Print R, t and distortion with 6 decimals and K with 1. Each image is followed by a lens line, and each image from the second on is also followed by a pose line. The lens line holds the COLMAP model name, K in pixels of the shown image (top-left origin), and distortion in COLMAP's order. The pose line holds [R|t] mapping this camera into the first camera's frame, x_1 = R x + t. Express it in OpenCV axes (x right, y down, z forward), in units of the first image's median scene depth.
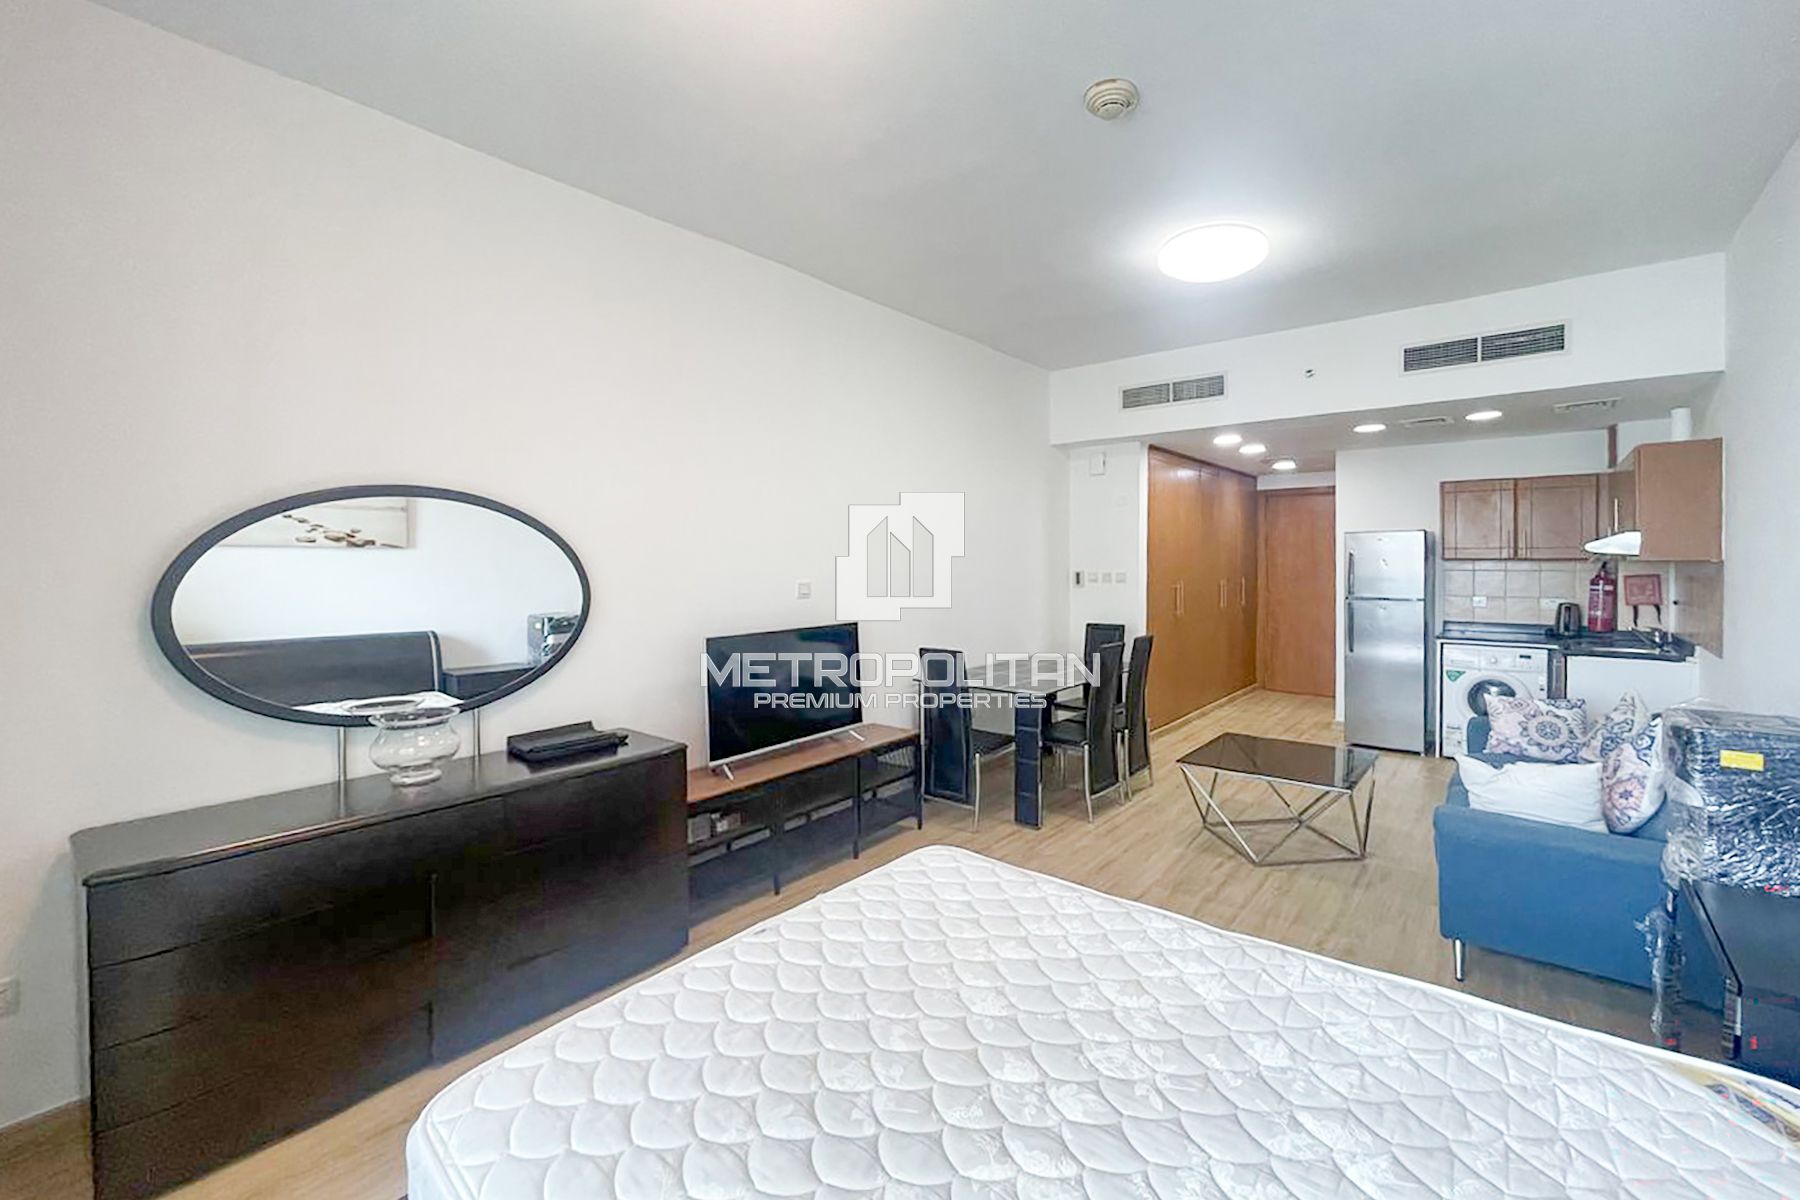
lens RADIAL K [[762.3, 0, 908.8], [0, 762.3, 566.1], [0, 0, 1]] dist [-0.000425, 0.000005]
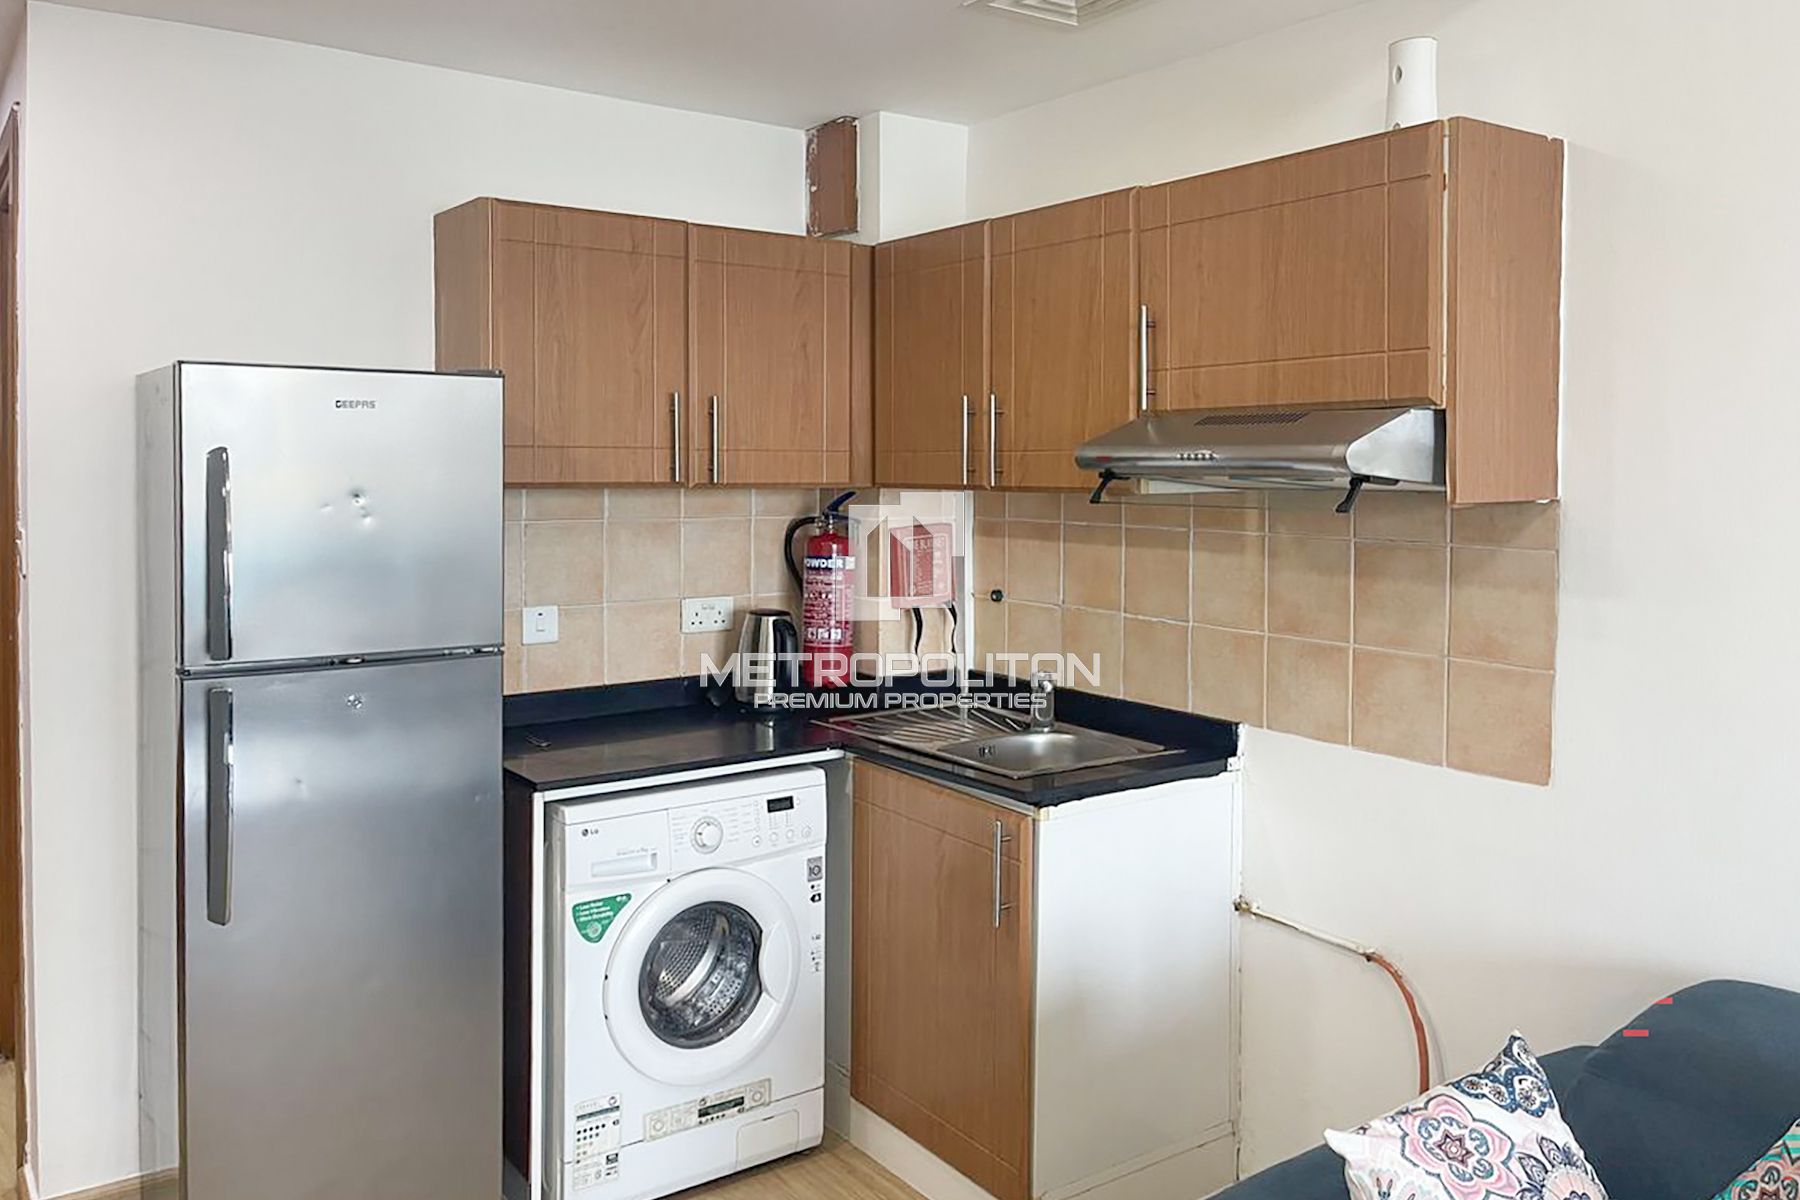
lens RADIAL K [[1347.0, 0, 899.5], [0, 1347.0, 495.0], [0, 0, 1]] dist [0.034090, 0.000724]
pose [[0.263872, -0.019207, 0.964366, 0.278469], [0.008788, 0.999808, 0.017508, -0.014137], [-0.964518, 0.003855, 0.263990, 0.757161]]
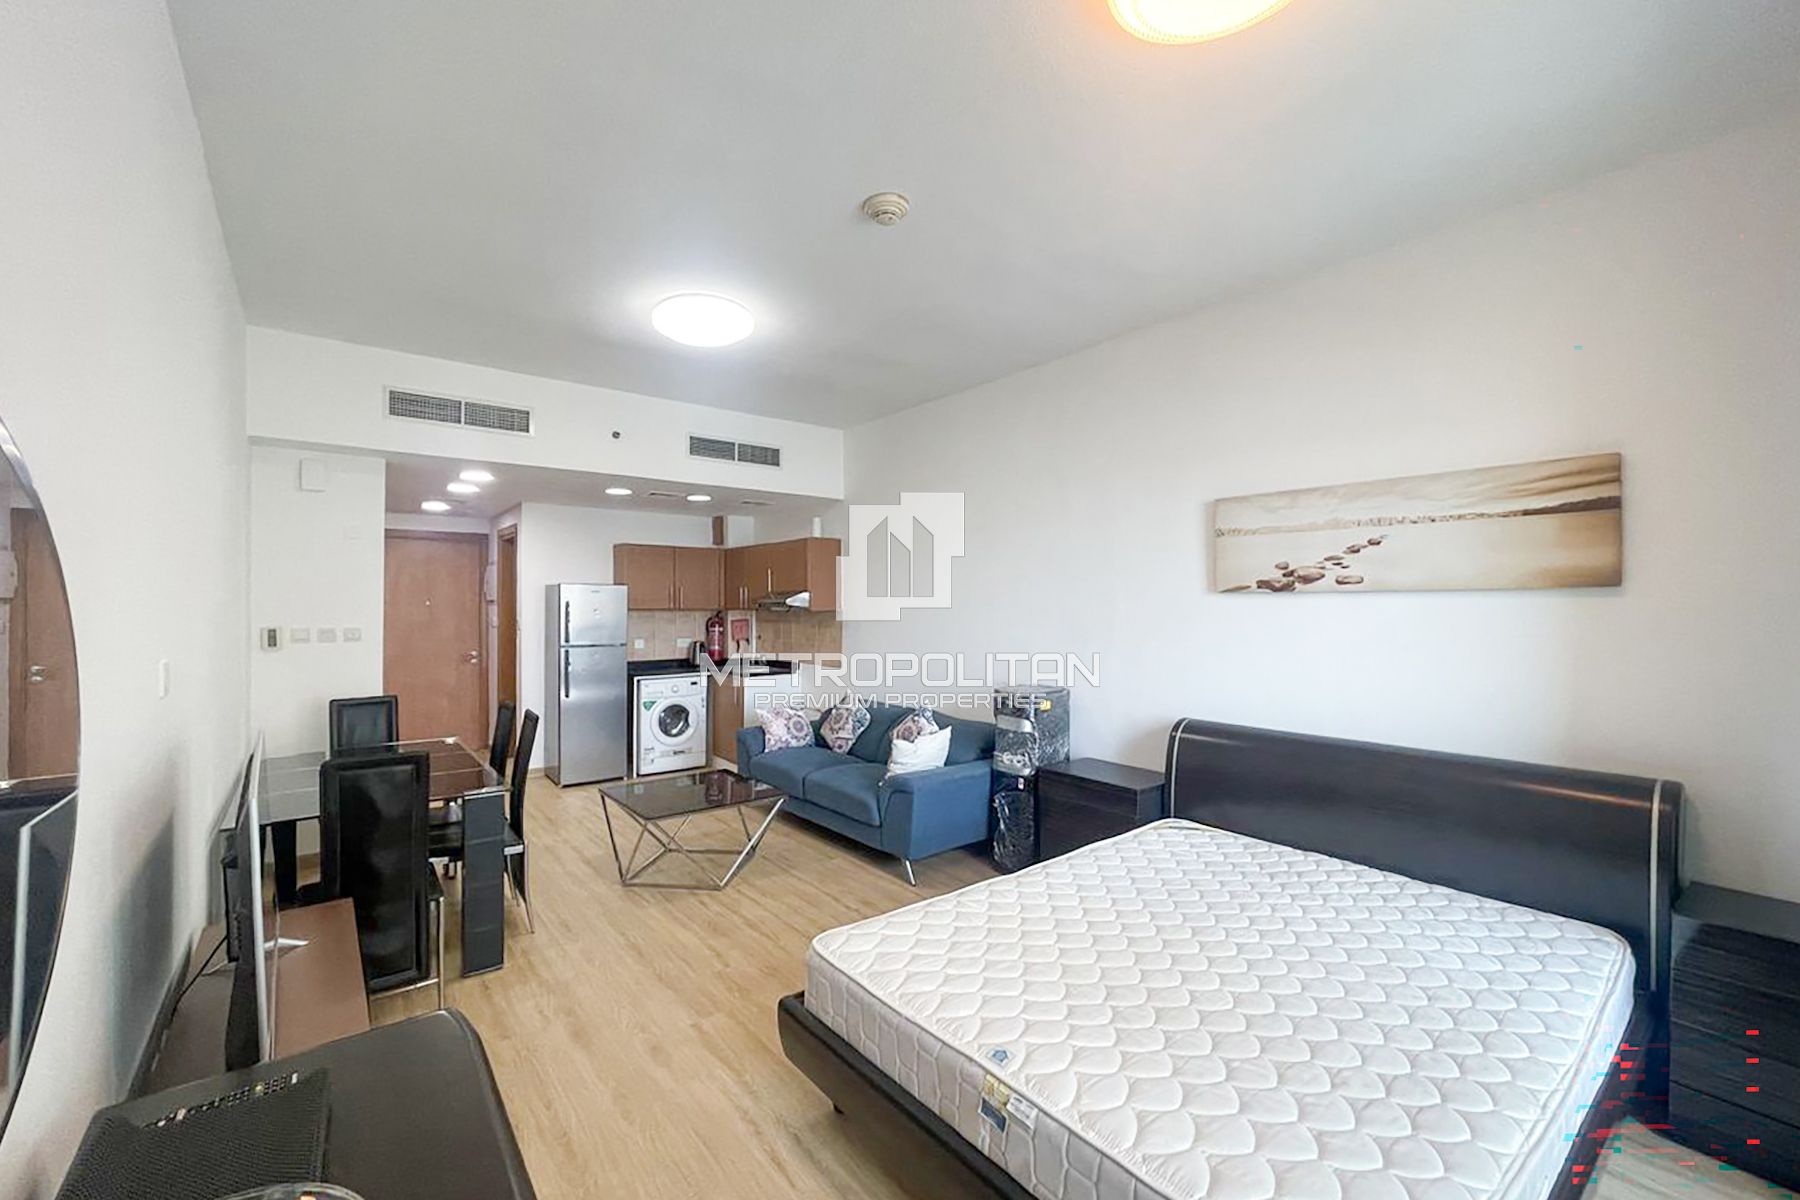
lens RADIAL K [[749.4, 0, 935.6], [0, 749.4, 599.7], [0, 0, 1]] dist [0.001318, 0.000087]
pose [[0.184338, 0.010886, 0.982803, -0.366801], [0.007646, 0.999893, -0.012510, -0.005846], [-0.982833, 0.009820, 0.184235, 0.326172]]
